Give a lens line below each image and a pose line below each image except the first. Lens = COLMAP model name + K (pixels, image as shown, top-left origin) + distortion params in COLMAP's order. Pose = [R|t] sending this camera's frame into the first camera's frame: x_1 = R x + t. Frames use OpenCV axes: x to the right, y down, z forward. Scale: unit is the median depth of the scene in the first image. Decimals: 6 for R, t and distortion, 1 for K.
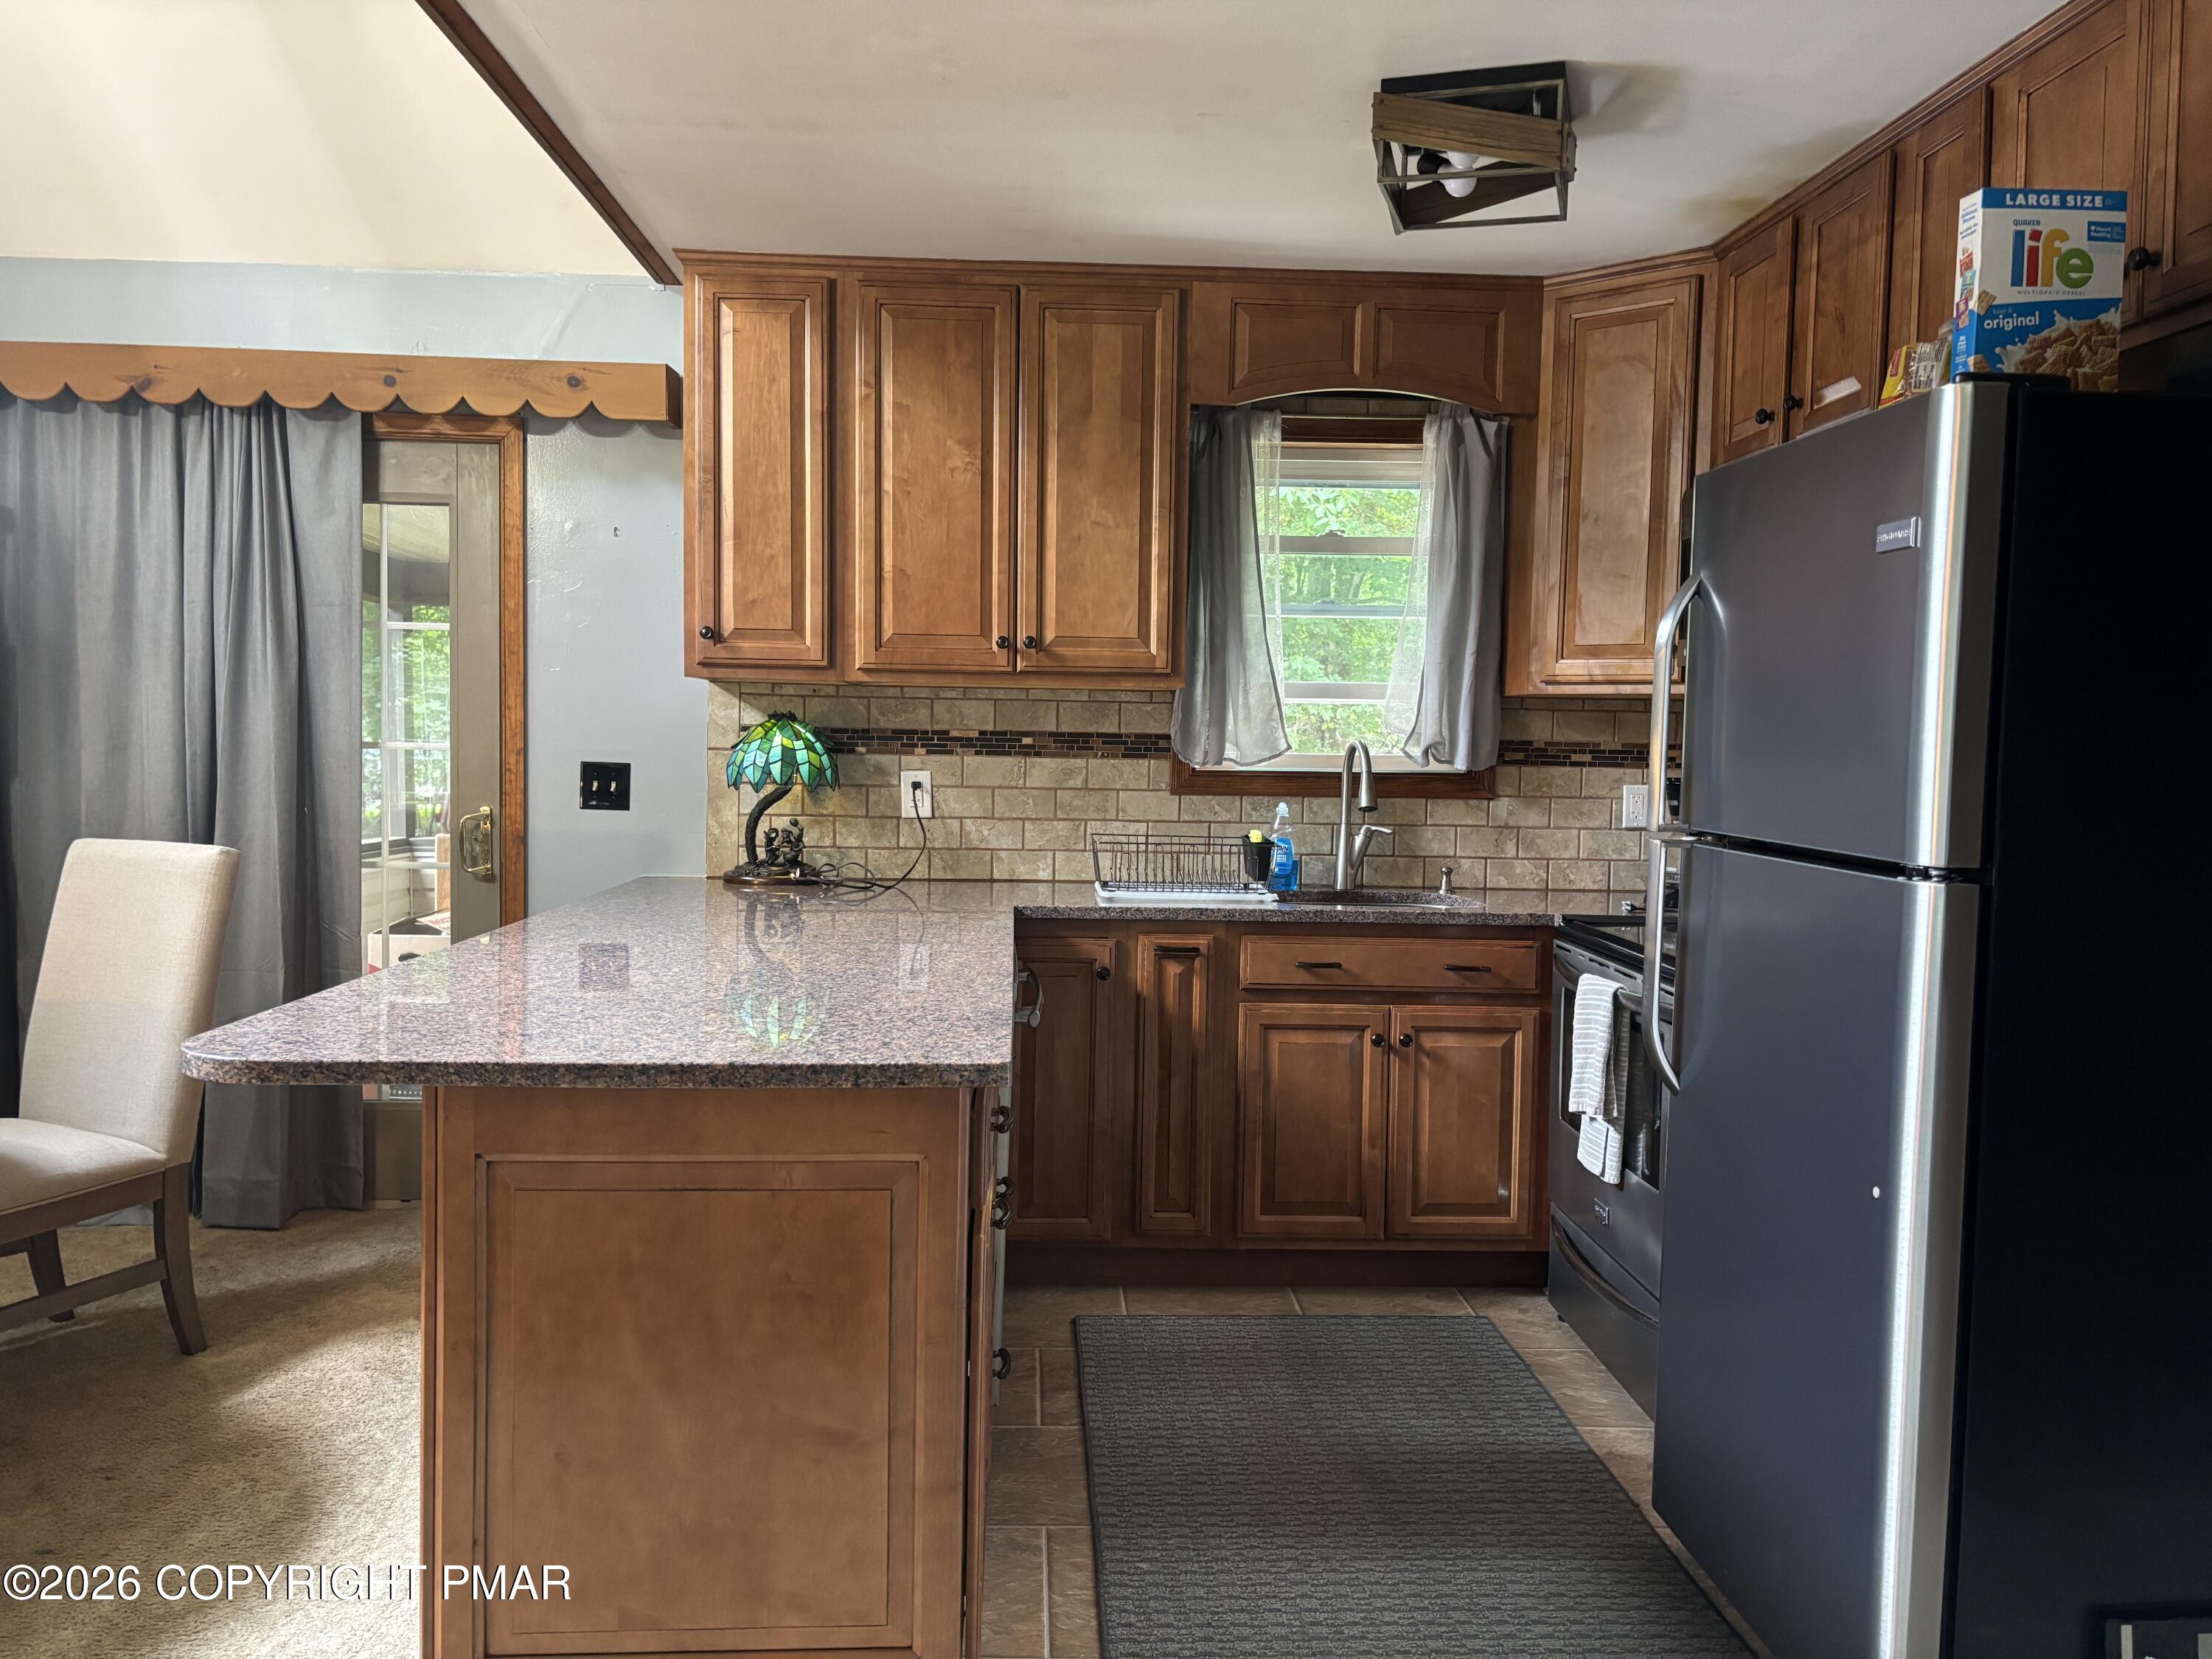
lens RADIAL K [[1668.0, 0, 1113.3], [0, 1668.0, 822.8], [0, 0, 1]] dist [0.071098, -0.080986]
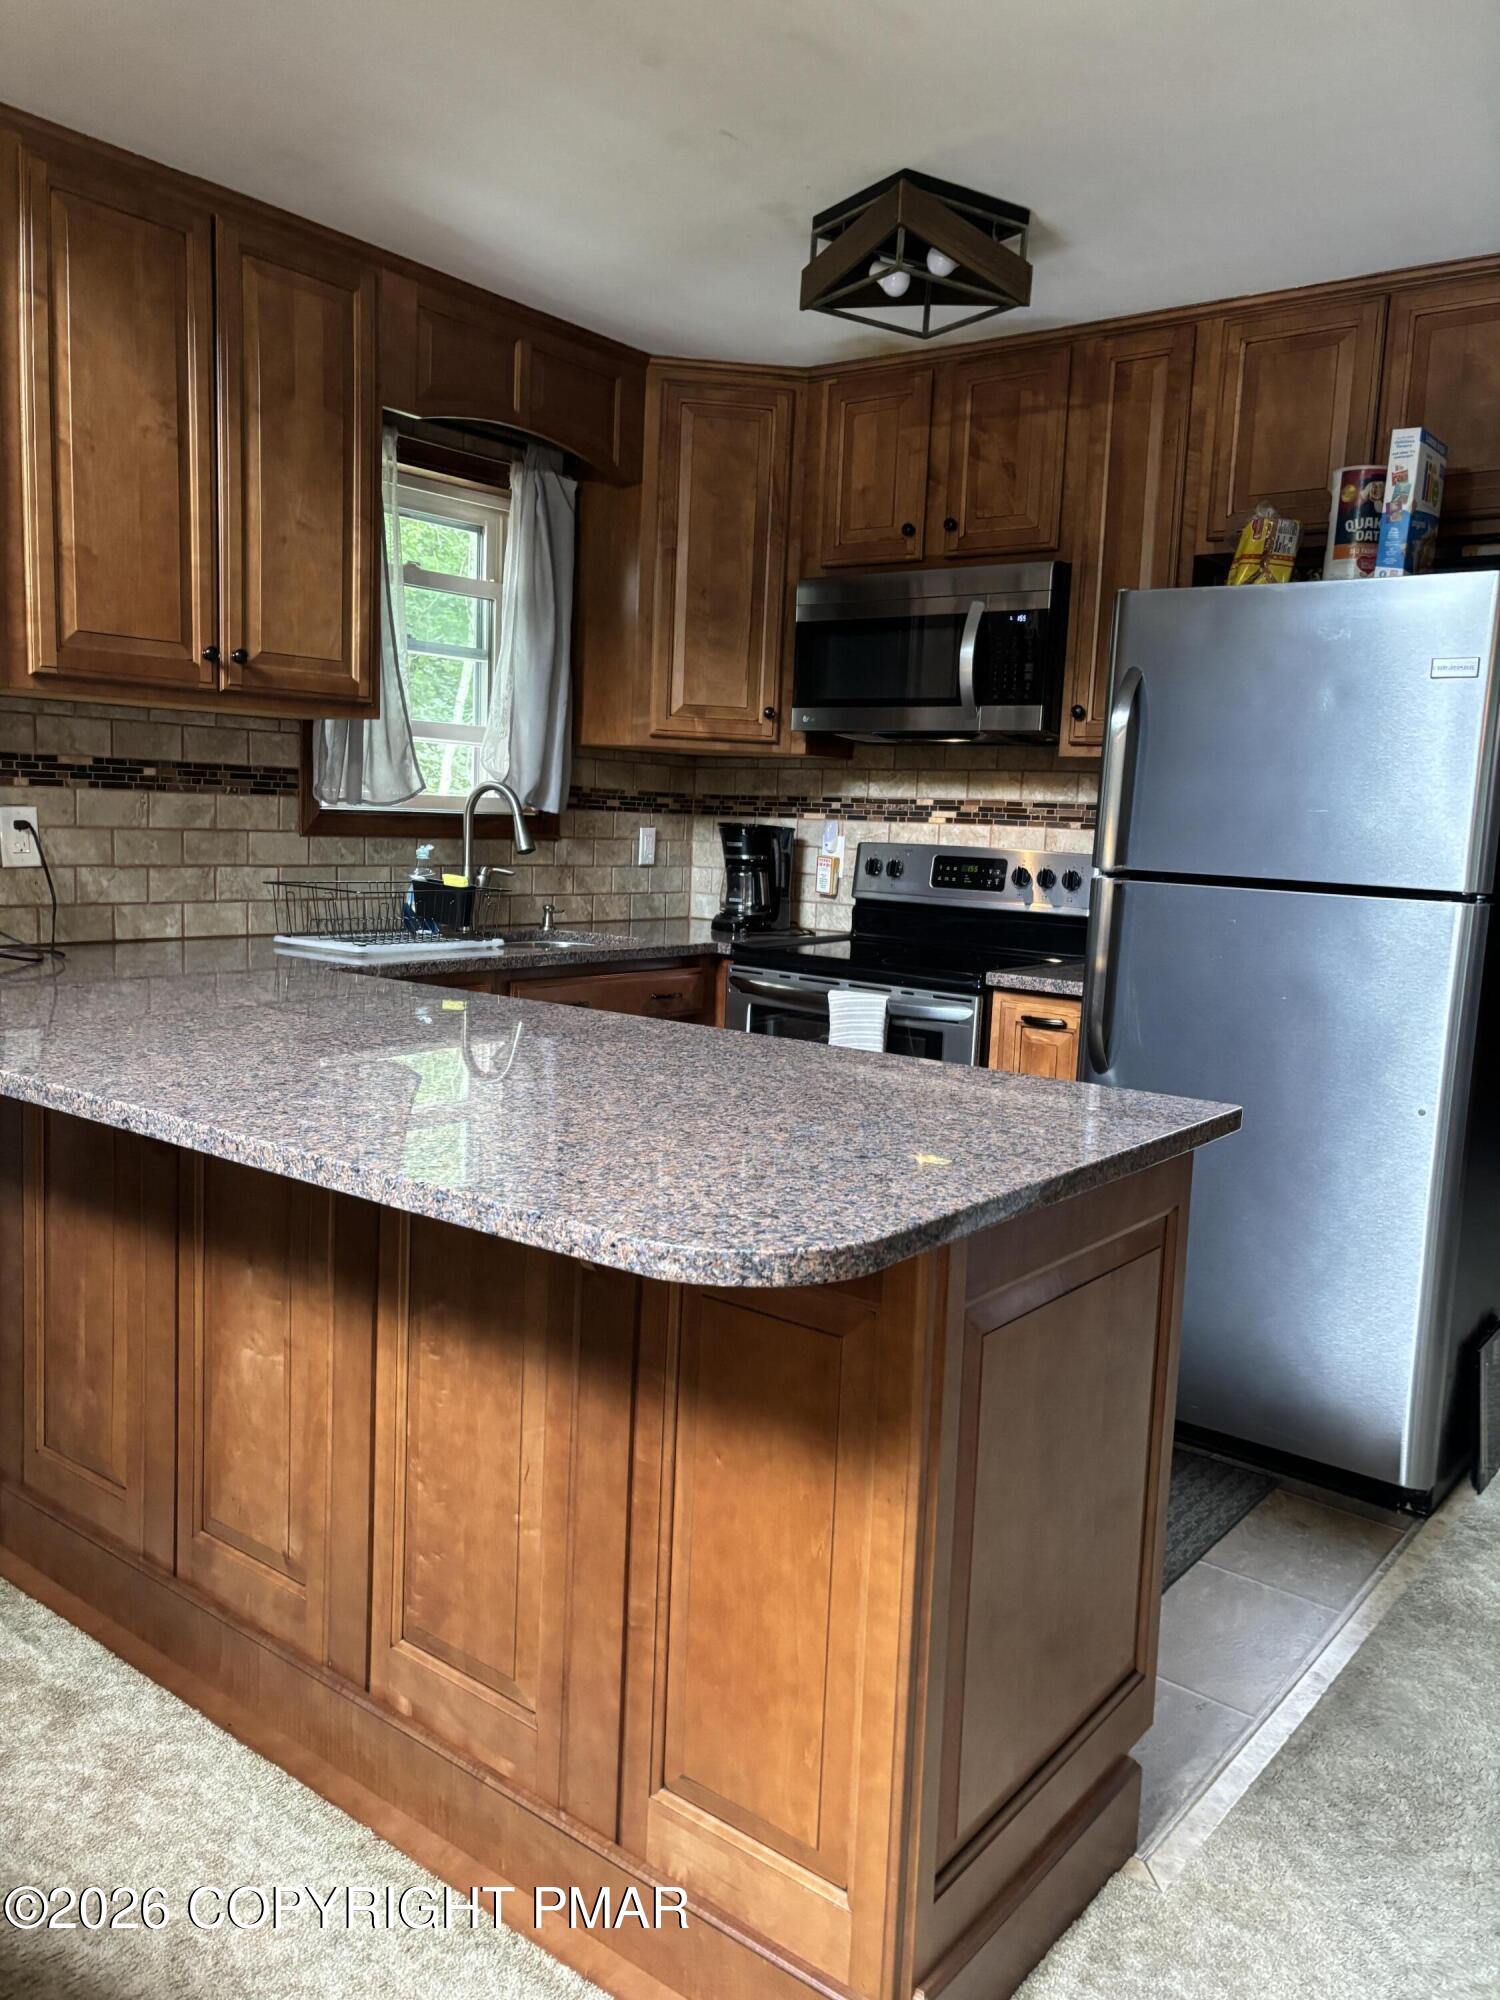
lens RADIAL K [[1508.1, 0, 762.1], [0, 1508.1, 997.5], [0, 0, 1]] dist [0.071098, -0.080986]
pose [[0.653725, -0.083300, 0.752134, -0.442430], [0.009235, 0.994727, 0.102141, -0.012014], [-0.756676, -0.059826, 0.651047, 0.266707]]
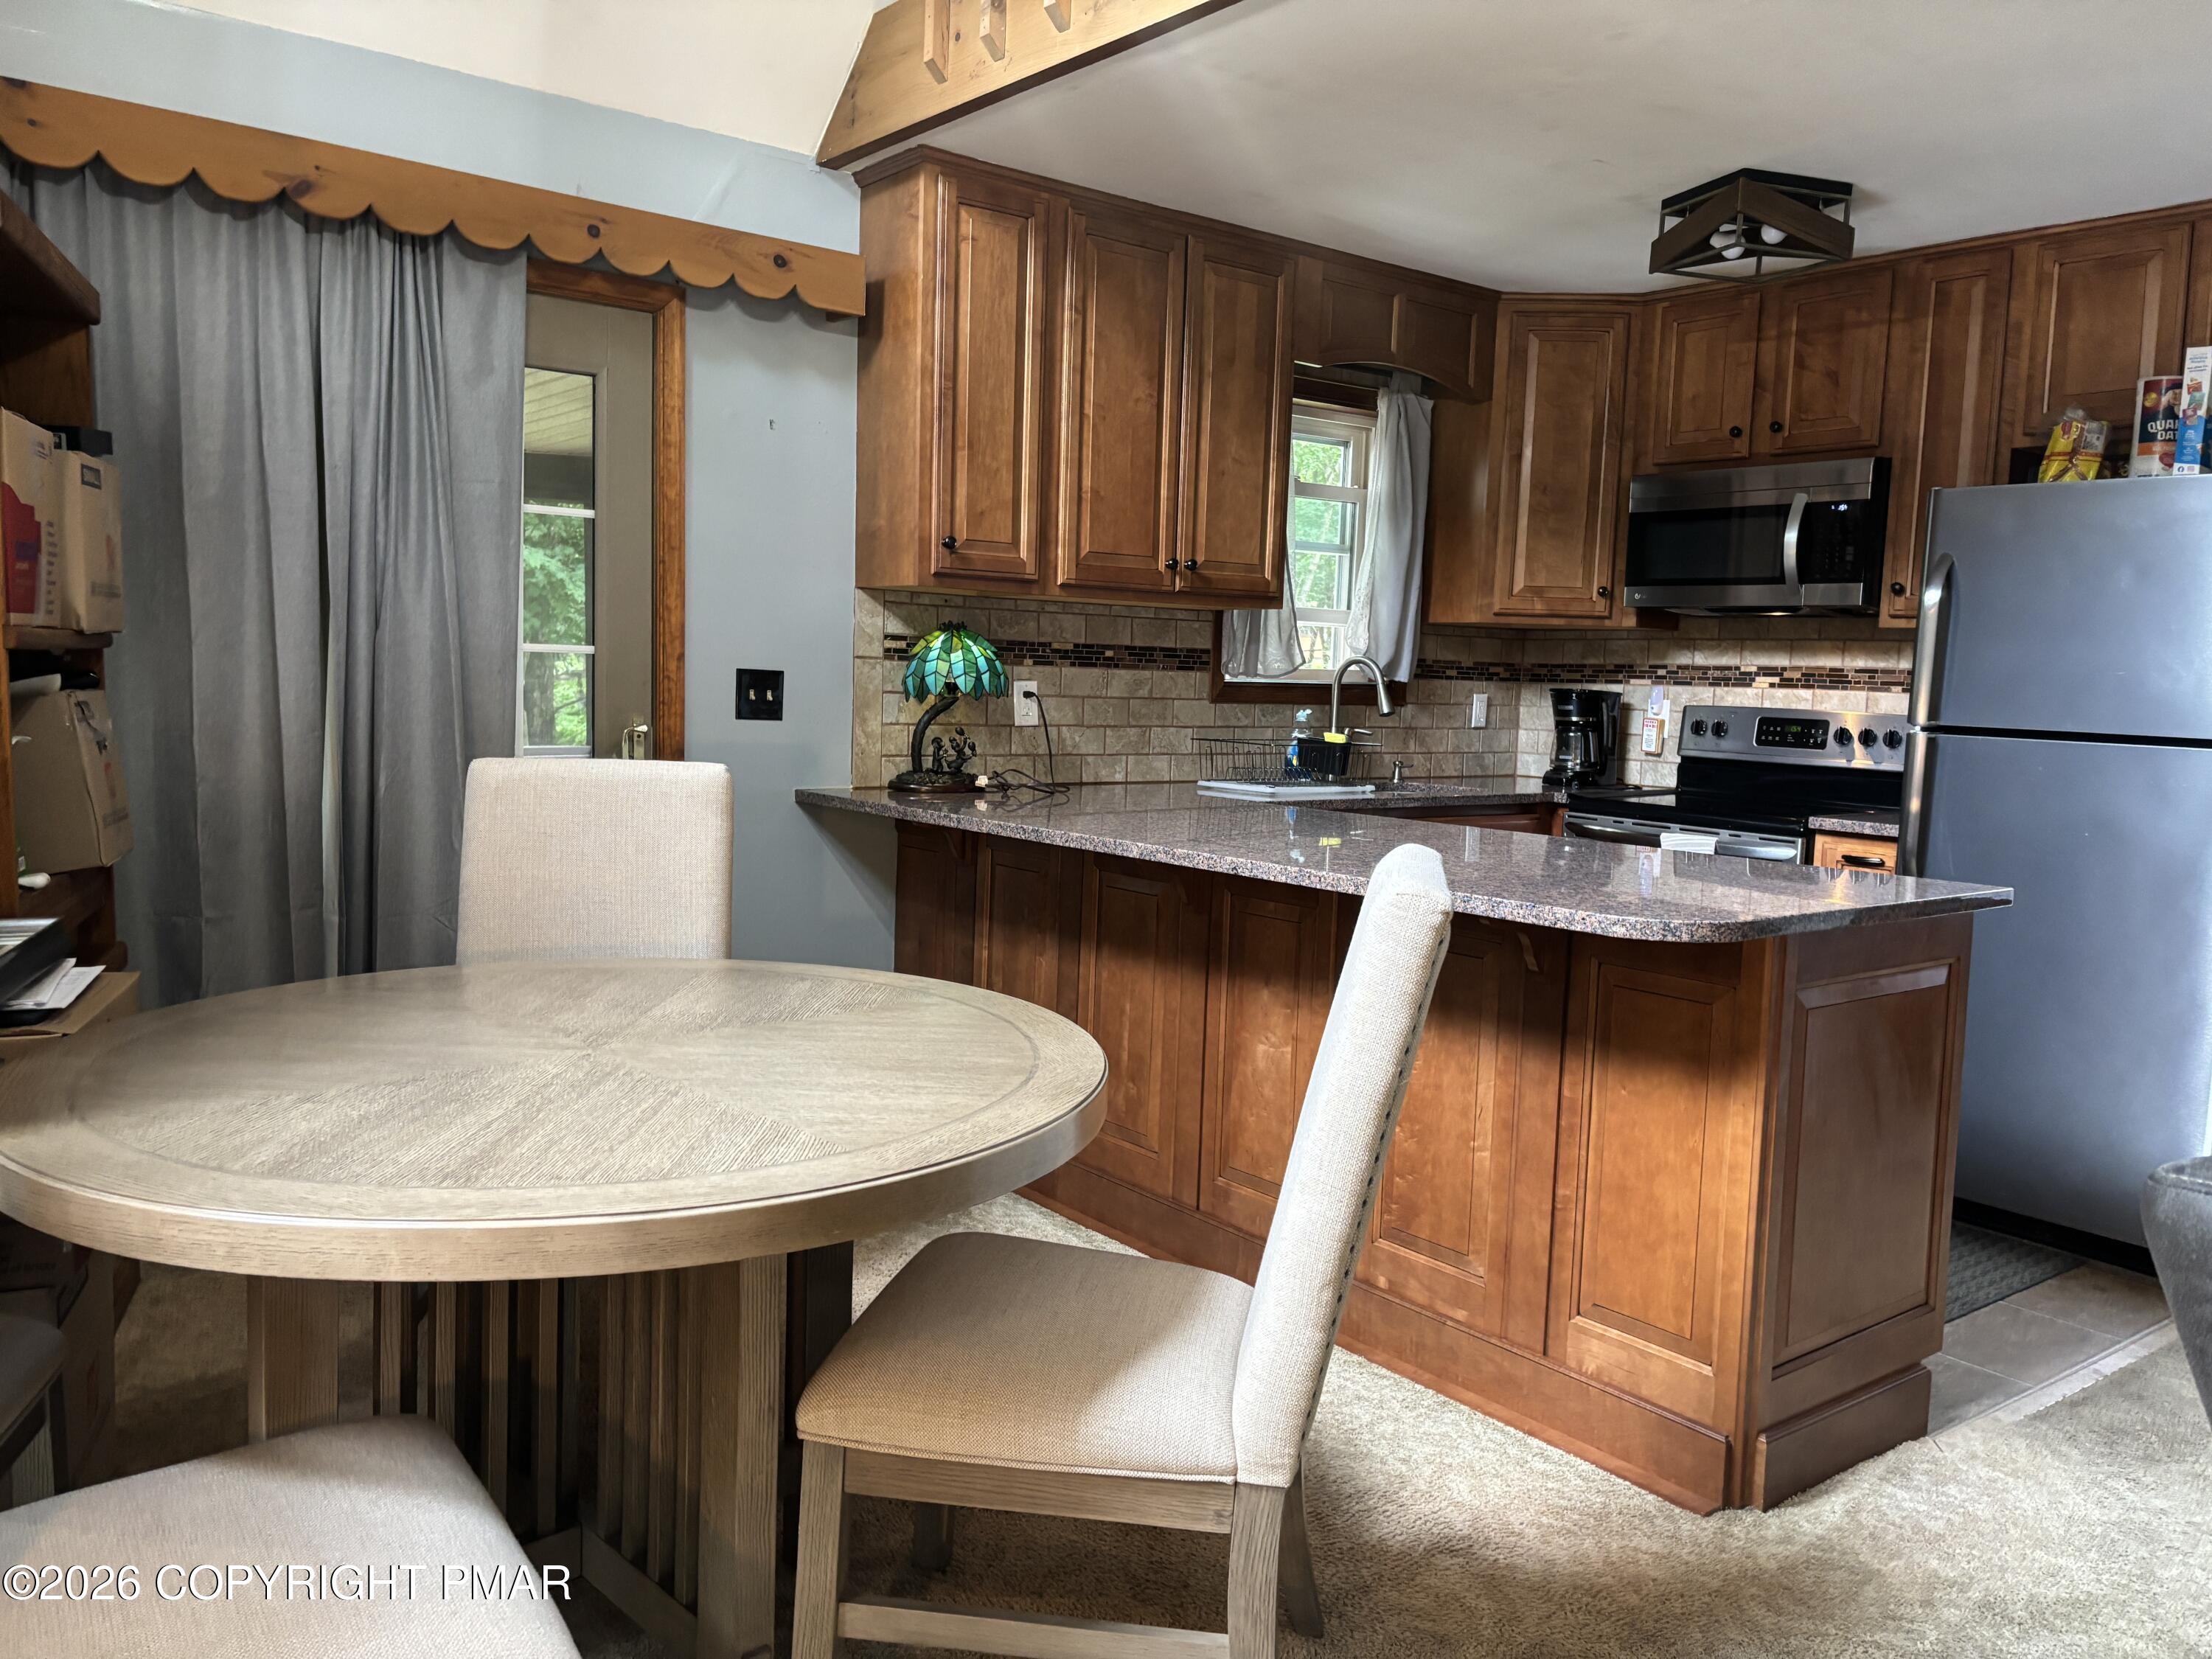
lens RADIAL K [[1668.0, 0, 1113.3], [0, 1668.0, 822.8], [0, 0, 1]] dist [0.071098, -0.080986]
pose [[0.816143, -0.043931, 0.576178, -0.689389], [0.010887, 0.998098, 0.060679, -0.005248], [-0.577748, -0.043250, 0.815068, 0.112779]]
